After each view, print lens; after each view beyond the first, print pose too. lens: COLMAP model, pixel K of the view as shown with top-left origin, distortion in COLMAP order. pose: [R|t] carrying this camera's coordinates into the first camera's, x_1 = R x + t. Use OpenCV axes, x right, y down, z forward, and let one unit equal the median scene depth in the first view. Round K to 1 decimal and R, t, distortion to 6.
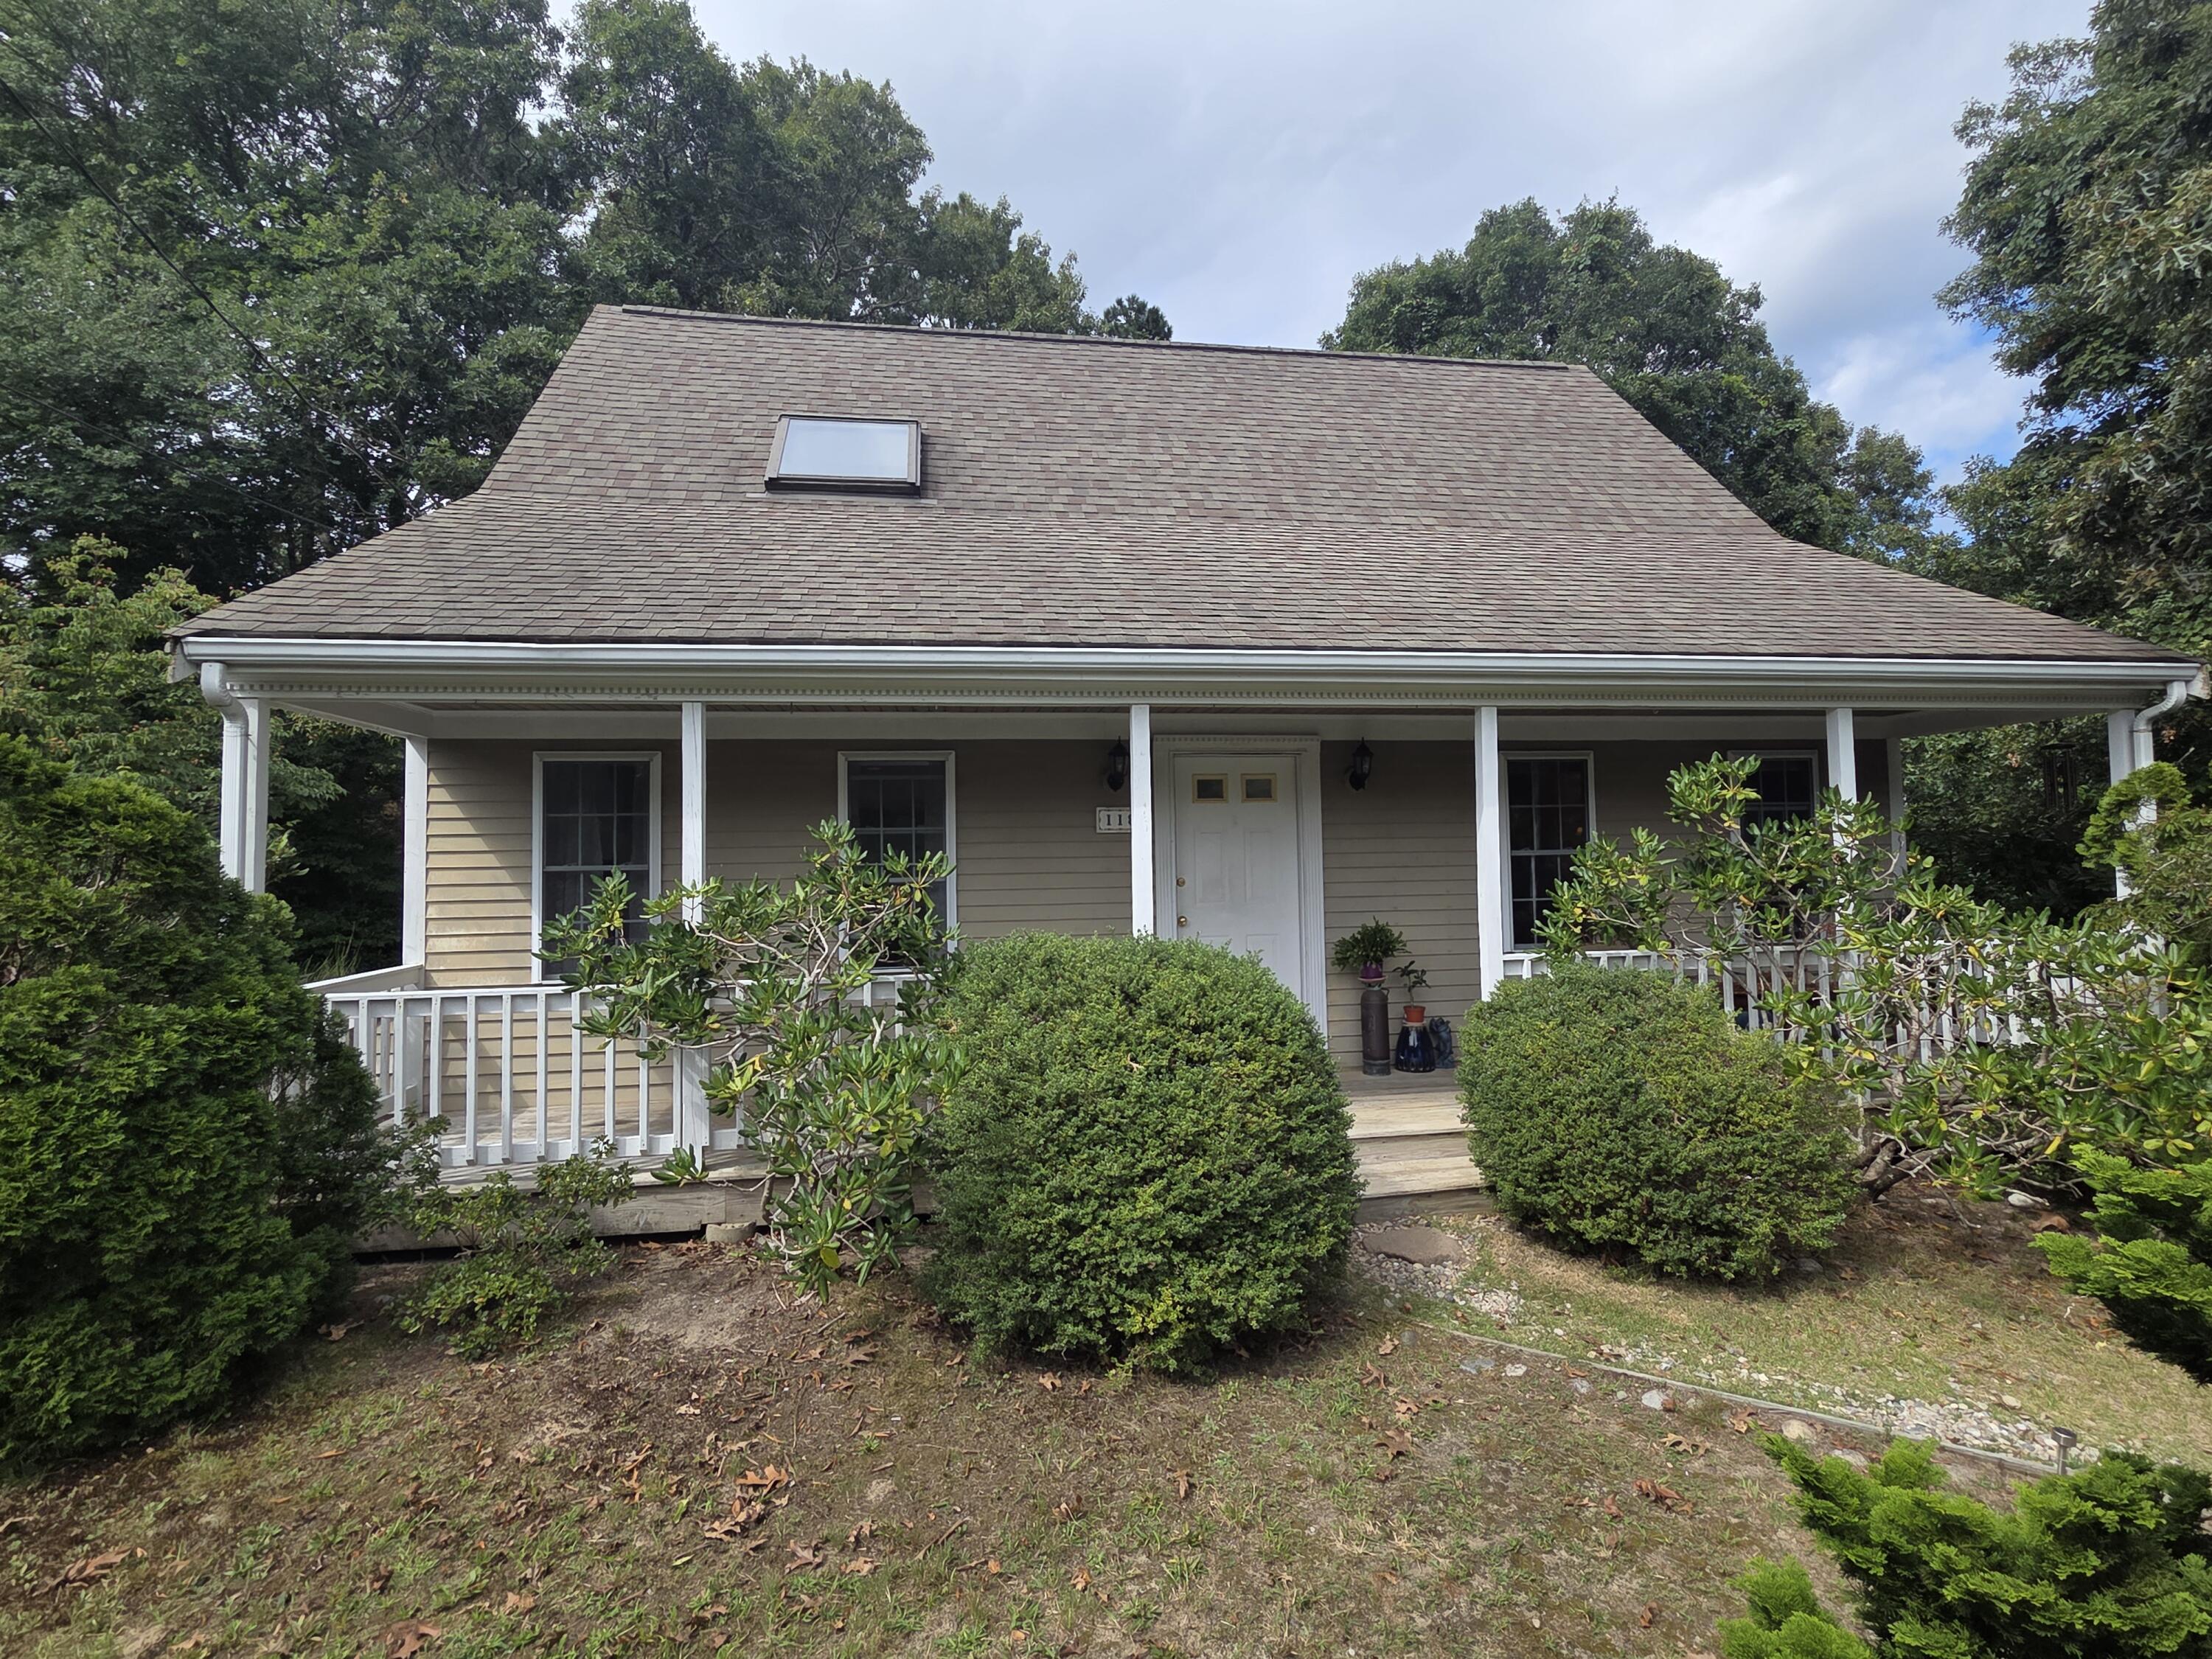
lens RADIAL K [[1102.3, 0, 1119.8], [0, 1102.3, 805.9], [0, 0, 1]] dist [-0.000351, 0.000669]
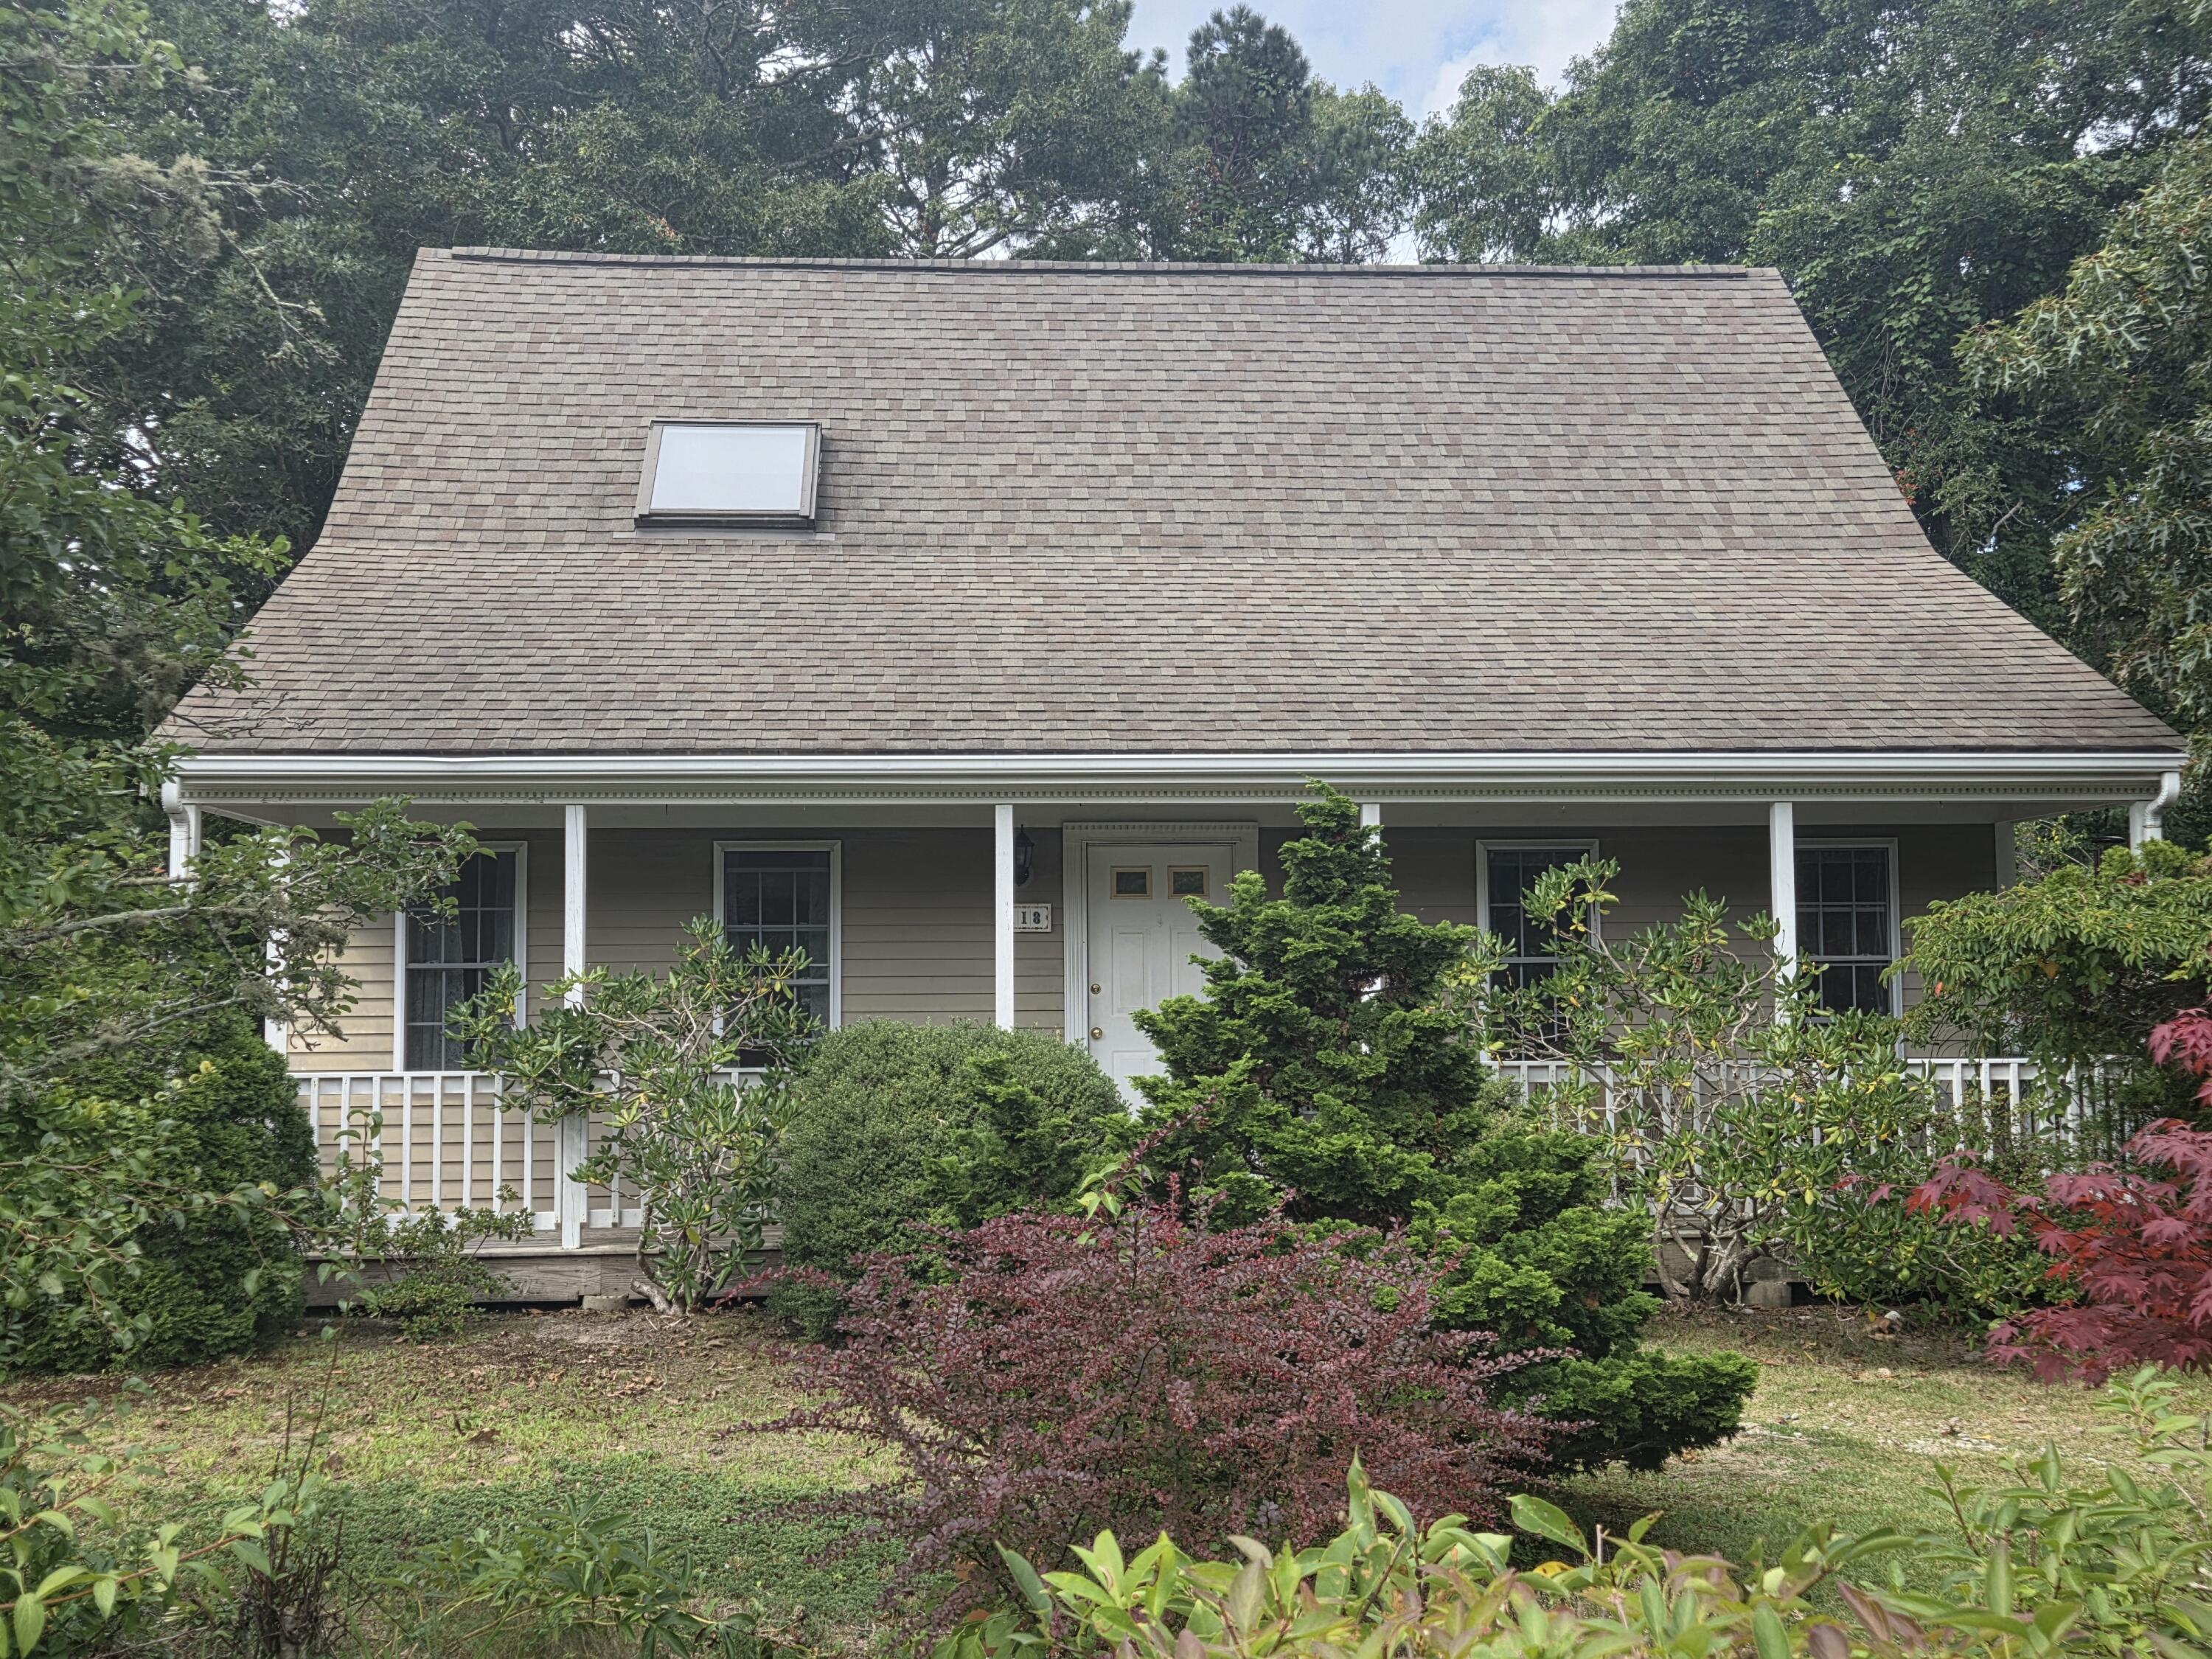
lens RADIAL K [[2322.4, 0, 1093.7], [0, 2322.4, 835.4], [0, 0, 1]] dist [0.036356, 0.000000]
pose [[0.994857, 0.002867, -0.101248, 0.277666], [-0.004937, 0.999784, -0.020209, -0.018271], [0.101169, 0.020605, 0.994656, -0.972997]]
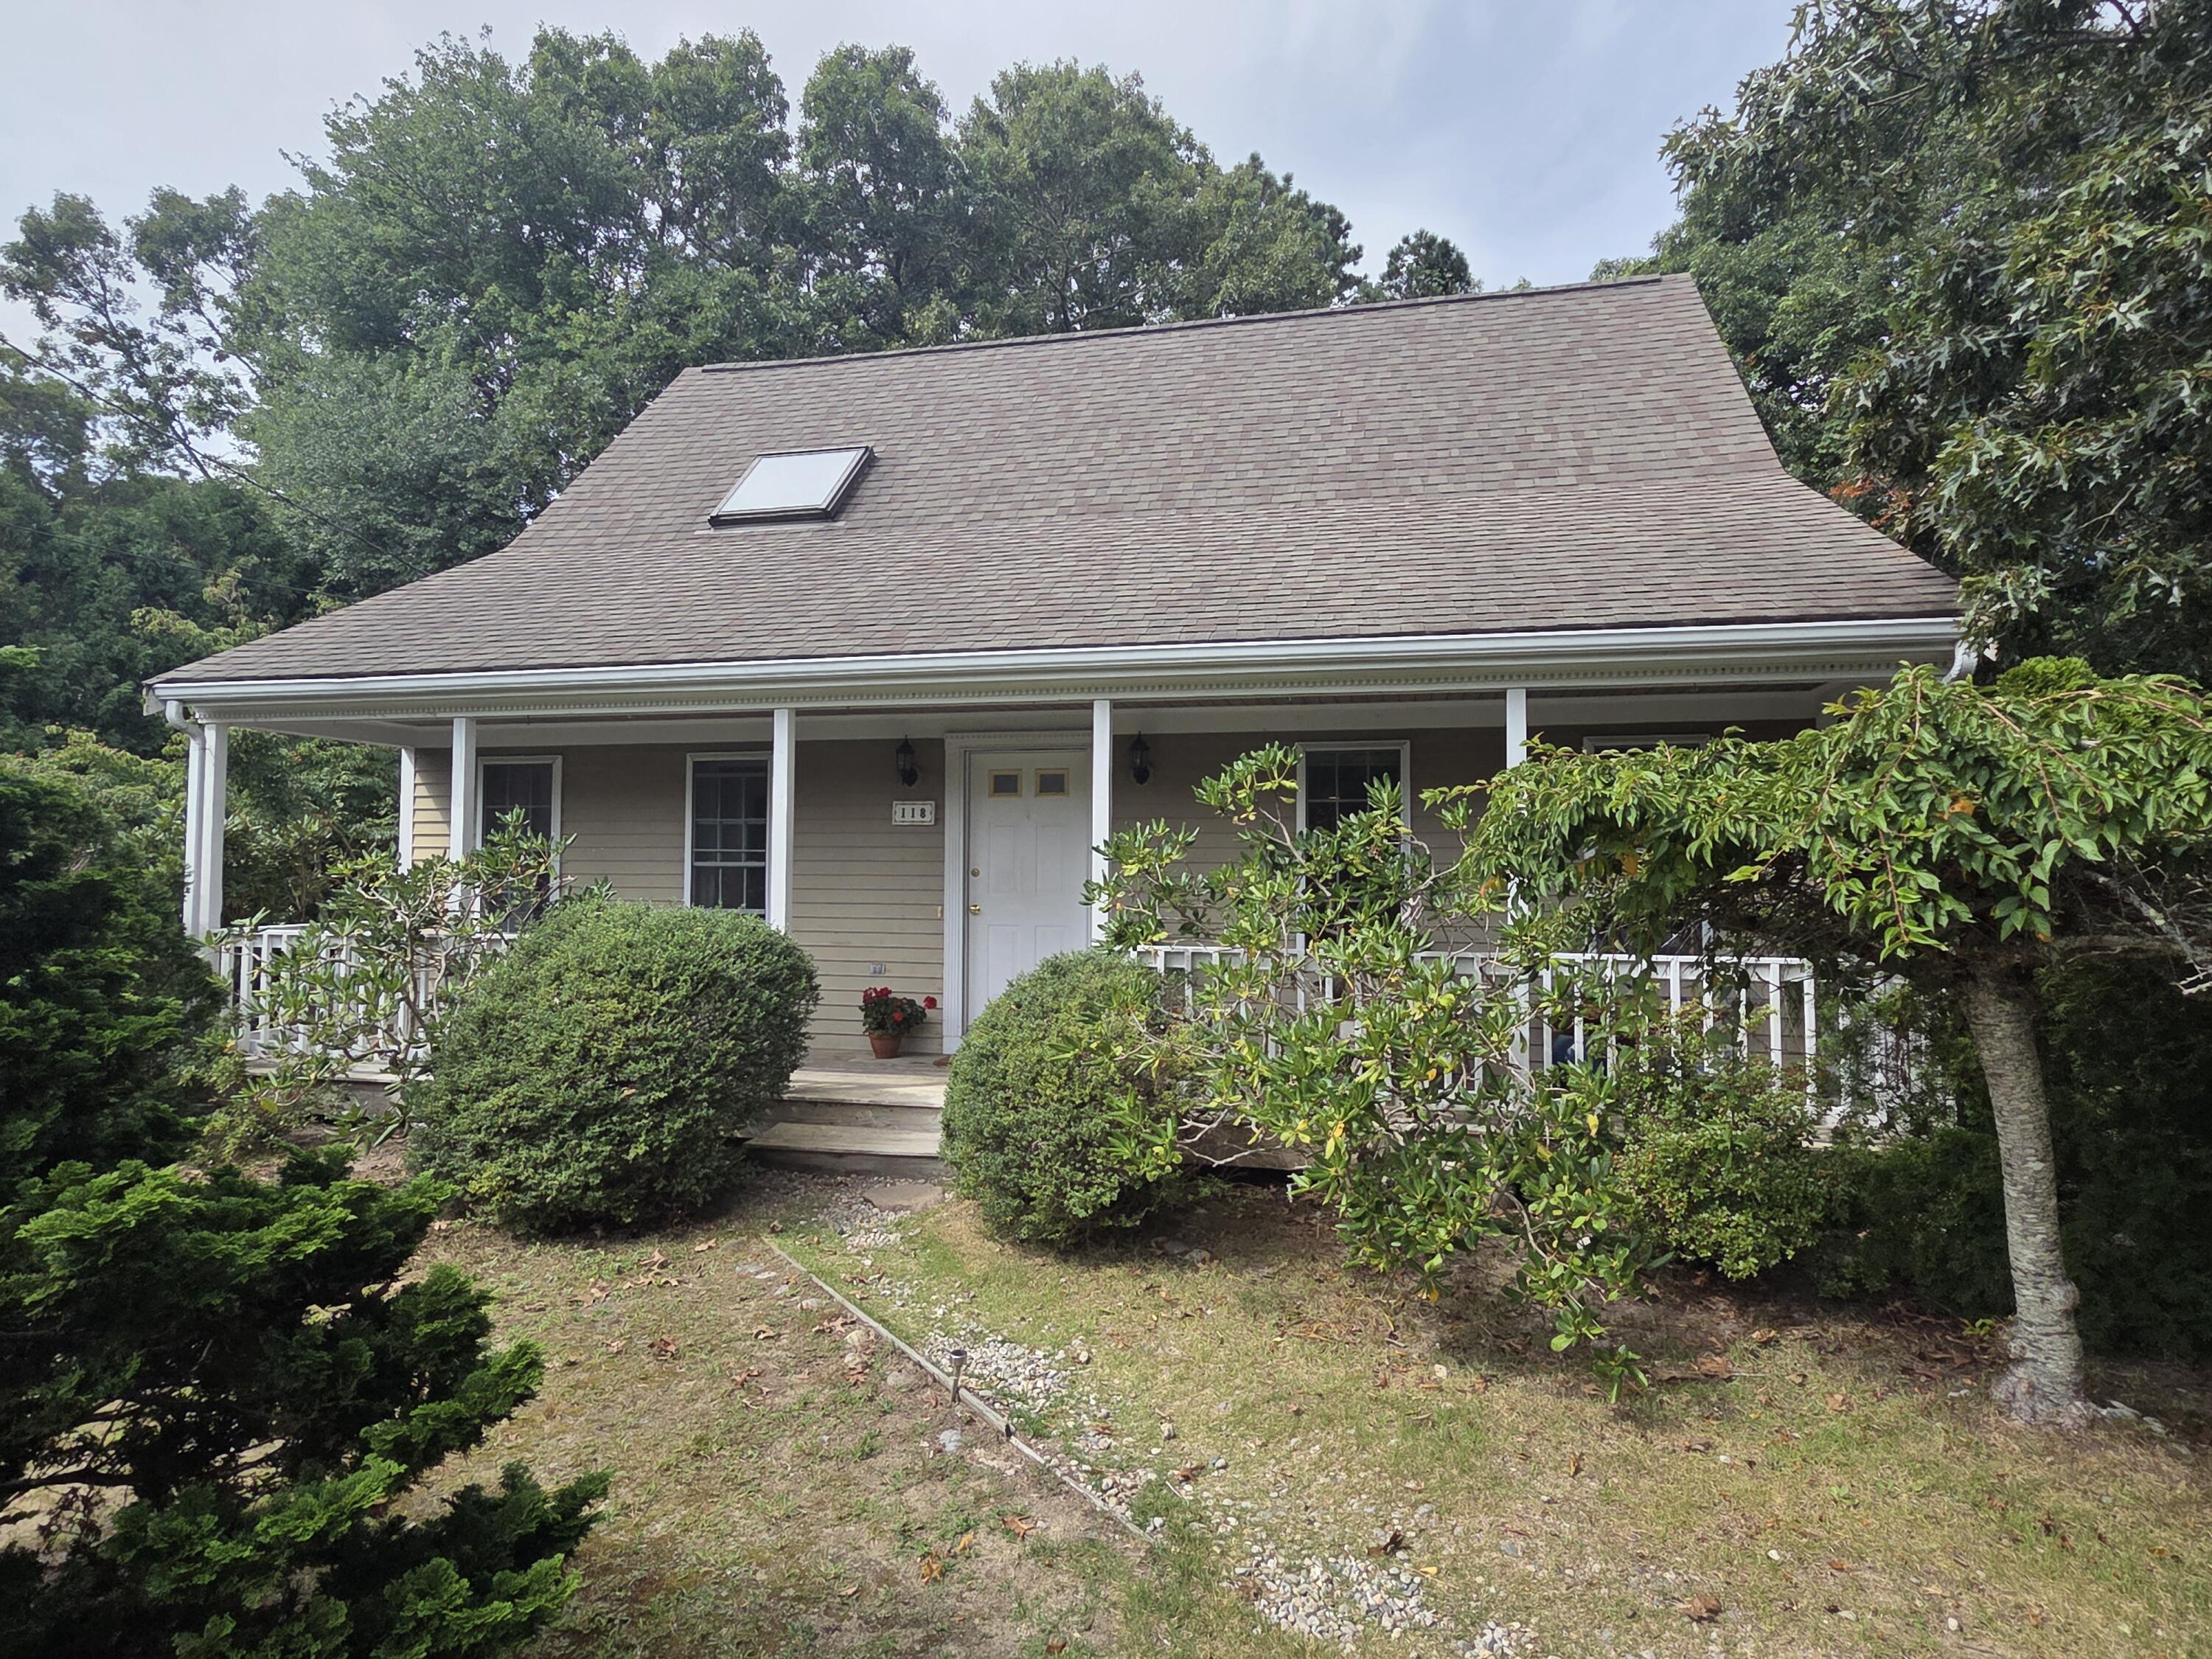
lens RADIAL K [[1233.5, 0, 1114.2], [0, 1233.5, 808.4], [0, 0, 1]] dist [-0.006870, 0.000605]
pose [[0.926524, 0.002486, -0.376227, 0.717802], [-0.002440, 0.999997, 0.000597, 0.008157], [0.376227, 0.000364, 0.926527, -0.044680]]
